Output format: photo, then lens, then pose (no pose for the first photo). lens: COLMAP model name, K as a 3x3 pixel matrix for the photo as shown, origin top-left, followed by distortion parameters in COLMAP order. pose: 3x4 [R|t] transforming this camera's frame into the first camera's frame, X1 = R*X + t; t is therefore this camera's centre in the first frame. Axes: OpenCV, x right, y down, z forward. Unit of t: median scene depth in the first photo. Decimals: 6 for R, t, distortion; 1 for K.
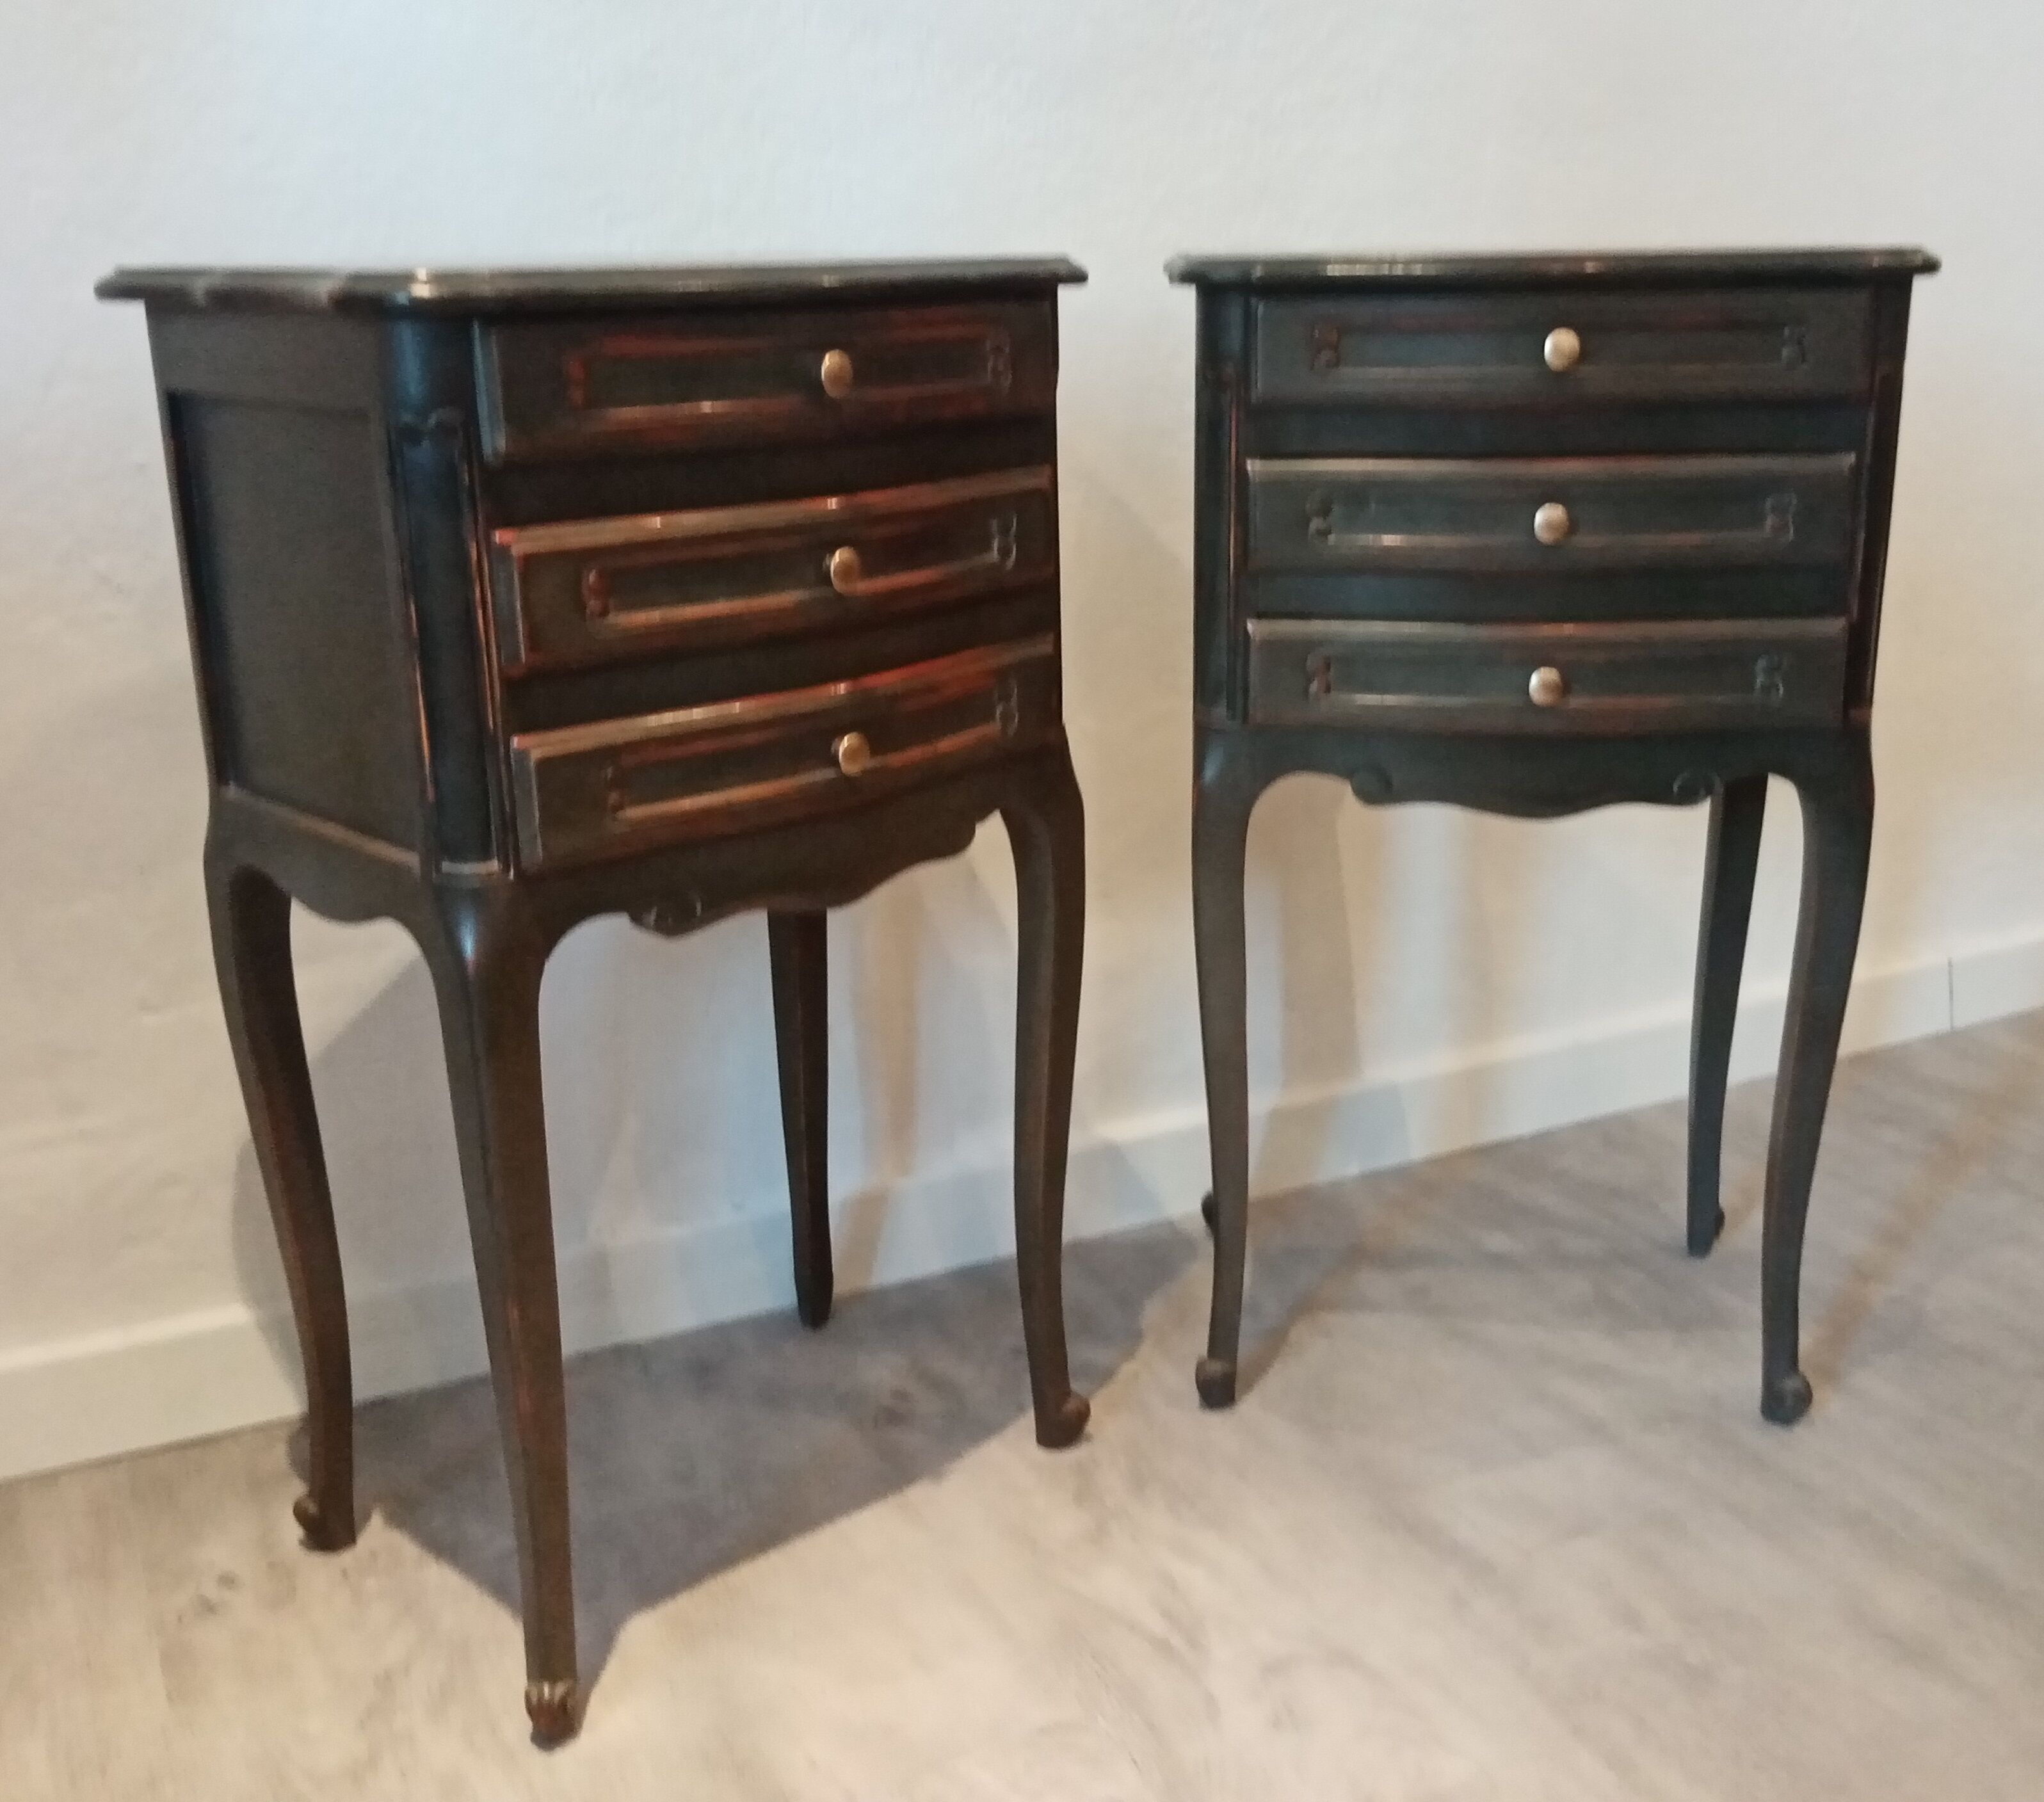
lens RADIAL K [[2042.0, 0, 1151.0], [0, 2042.0, 850.3], [0, 0, 1]] dist [0.145147, -0.359050]
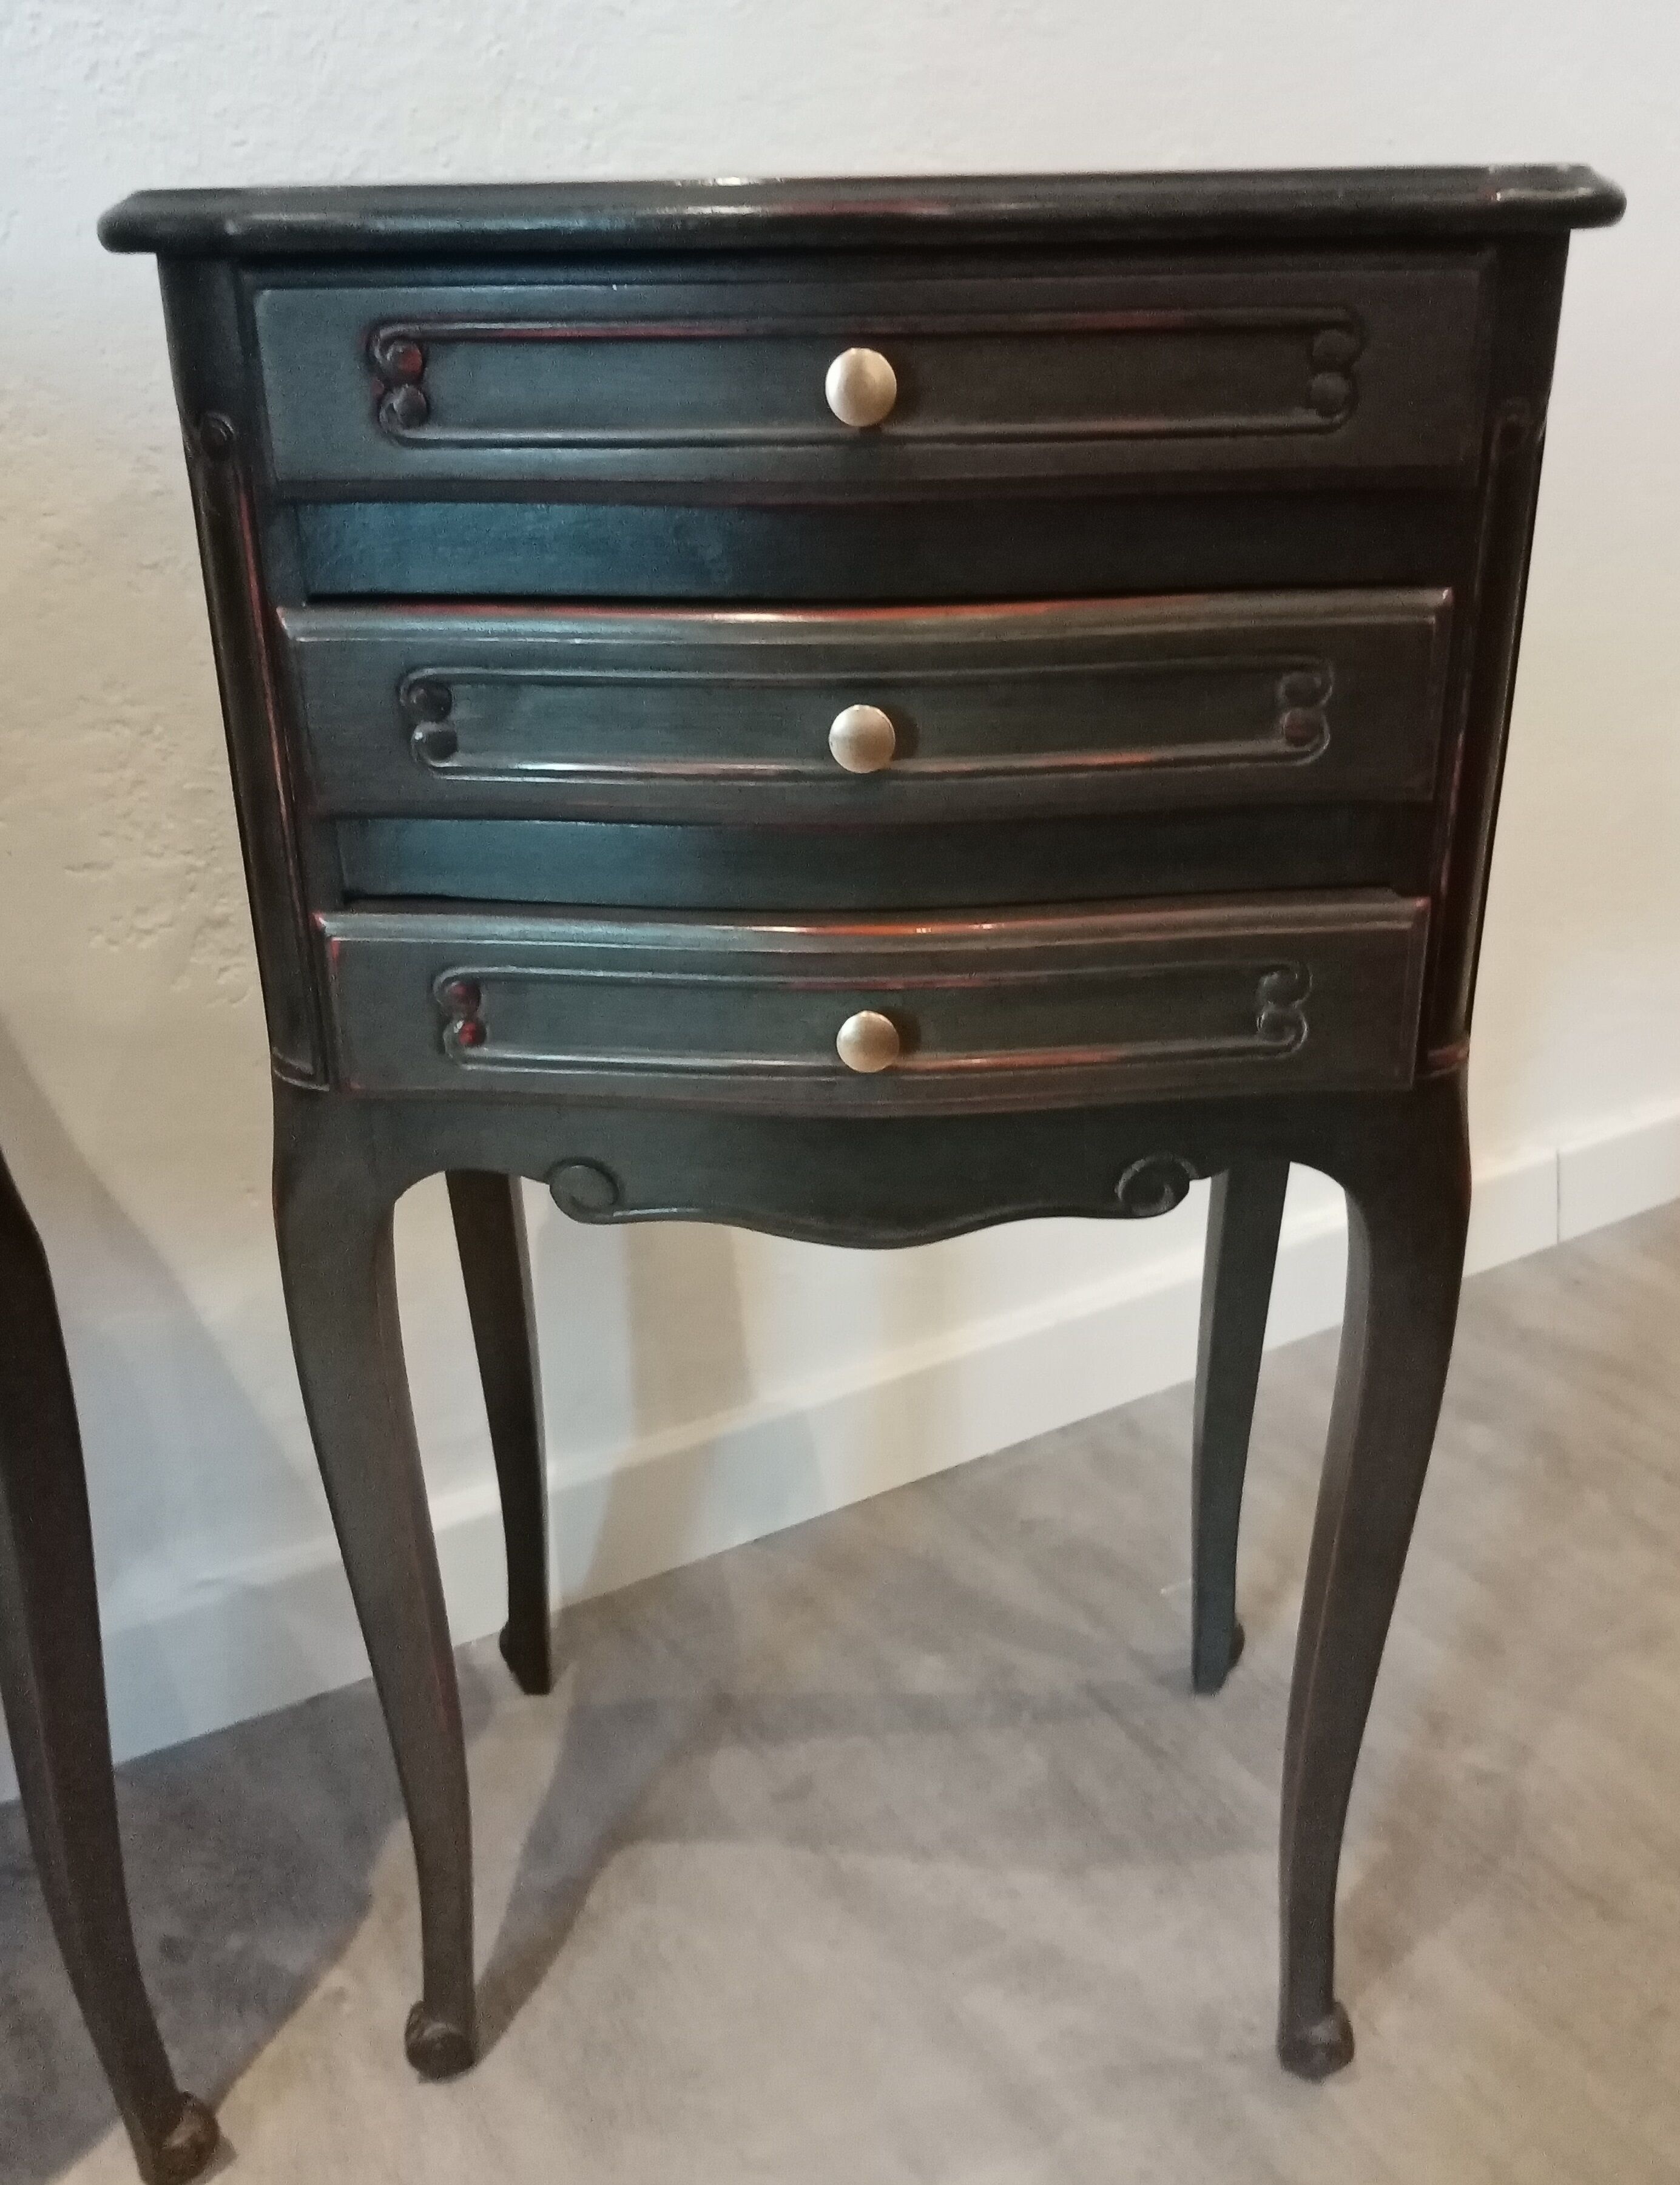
lens RADIAL K [[1997.6, 0, 840.0], [0, 1997.6, 1092.5], [0, 0, 1]] dist [0.127172, -0.269388]
pose [[0.998986, -0.025131, 0.037365, 0.139882], [0.019961, 0.990938, 0.132832, -0.114586], [-0.040365, -0.131952, 0.990434, 0.411017]]
